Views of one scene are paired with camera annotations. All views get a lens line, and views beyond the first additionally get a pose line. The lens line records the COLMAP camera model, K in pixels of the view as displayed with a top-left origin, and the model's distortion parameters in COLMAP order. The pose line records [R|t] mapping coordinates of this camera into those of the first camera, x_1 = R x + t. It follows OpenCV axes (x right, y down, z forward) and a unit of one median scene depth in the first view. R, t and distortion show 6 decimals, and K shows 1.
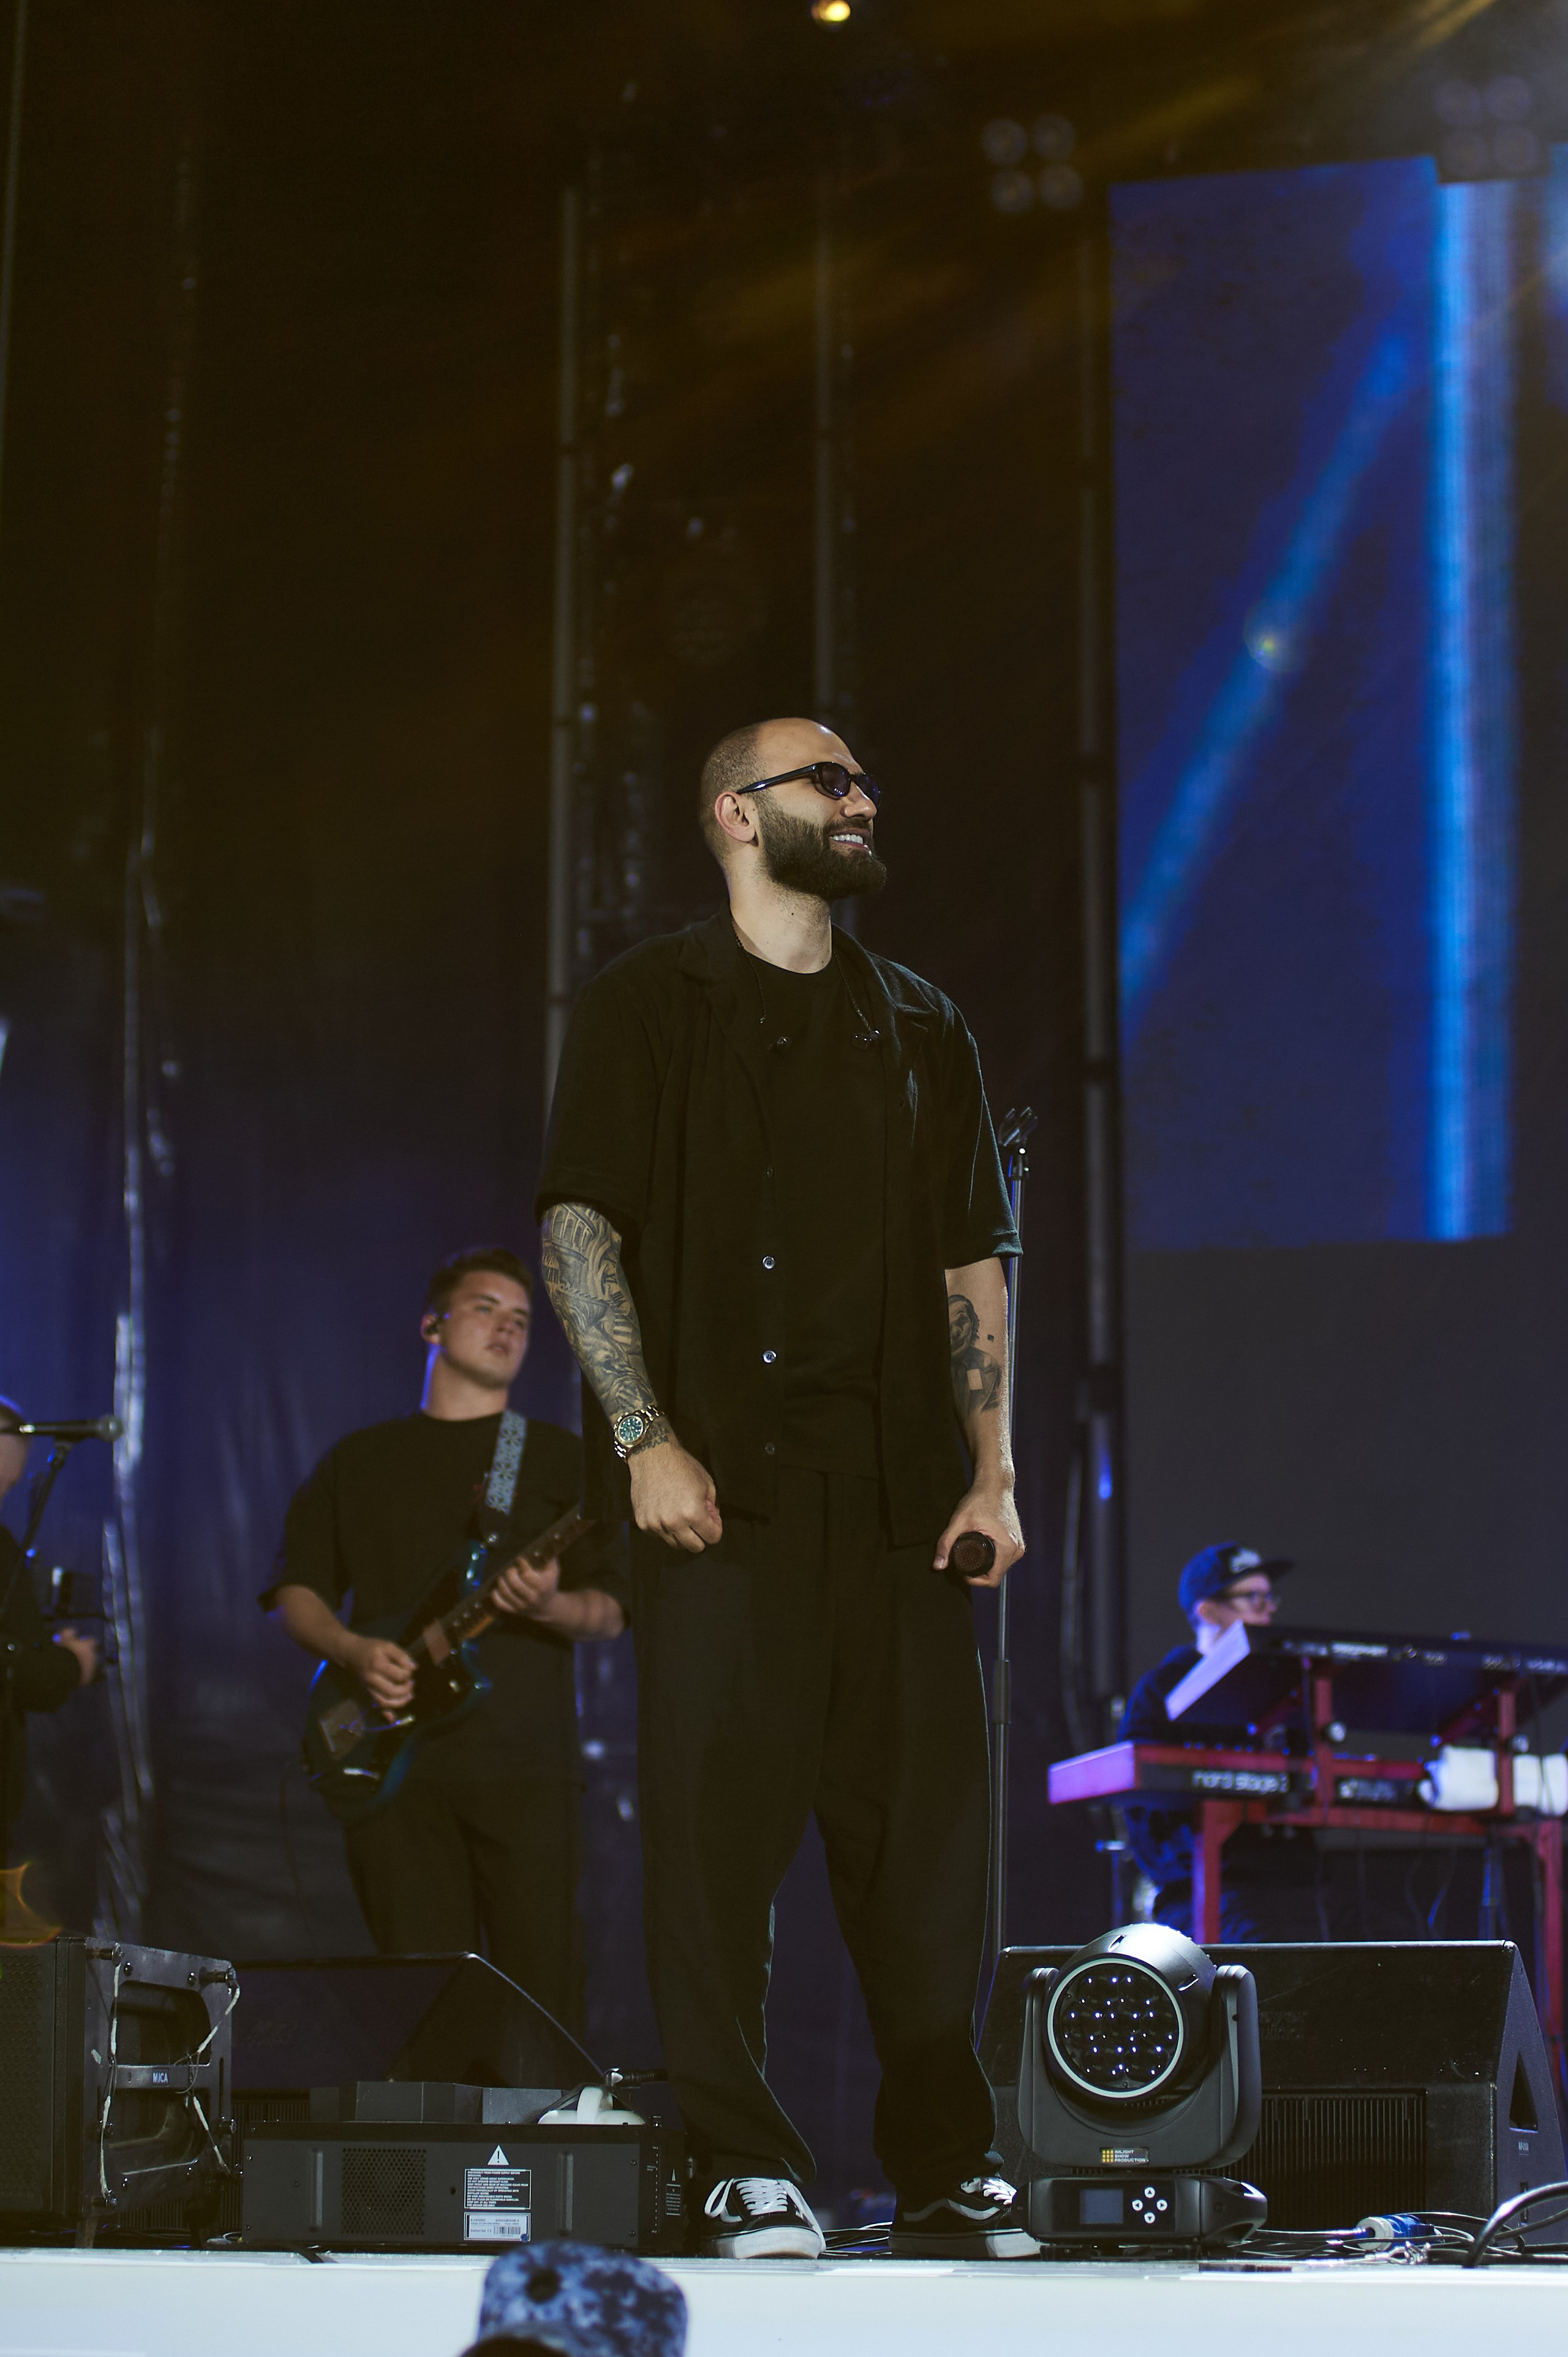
lens RADIAL K [[6139.0, 0, 784.0], [0, 6139.0, 1178.5], [0, 0, 1]] dist [-0.170105, -0.756167]
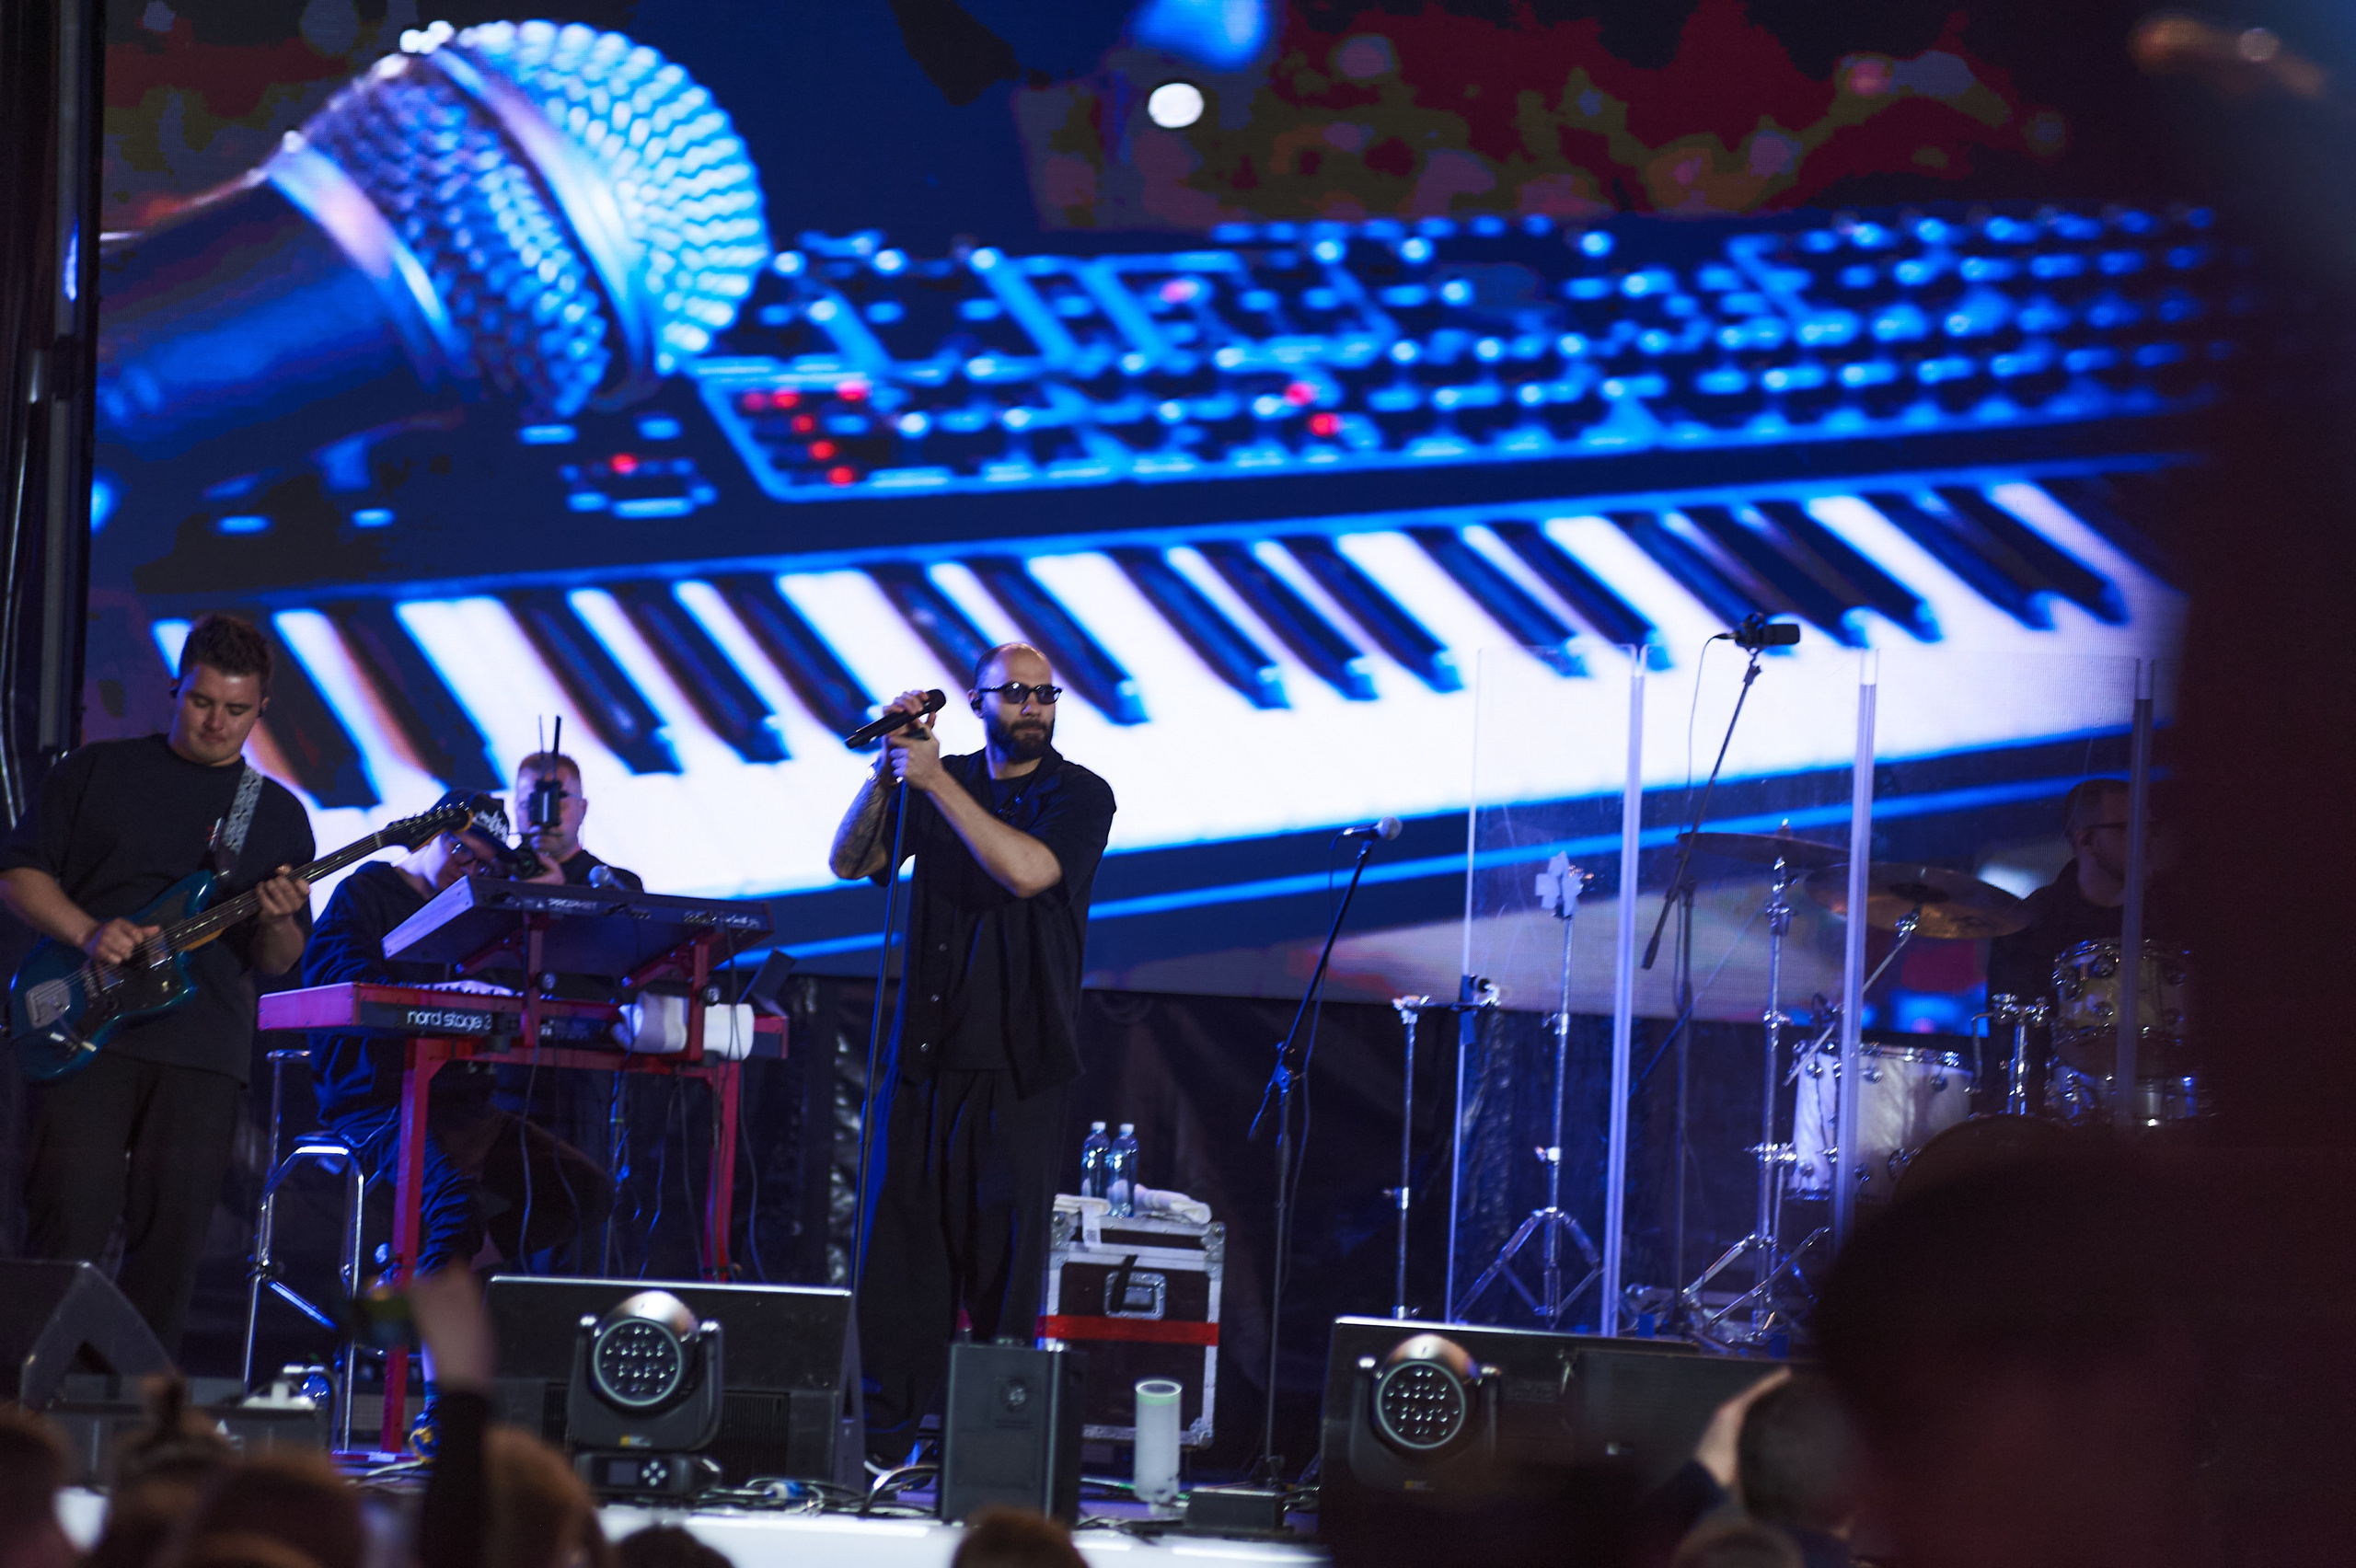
lens RADIAL K [[13589.1, 0, 1249.2], [0, 13589.1, 778.4], [0, 0, 1]] dist [3.111585, 11.409210]
pose [[0.975557, 0.052884, 0.213286, -0.514187], [-0.081278, 0.988614, 0.126635, -0.437861], [-0.204161, -0.140876, 0.968748, -2.277589]]
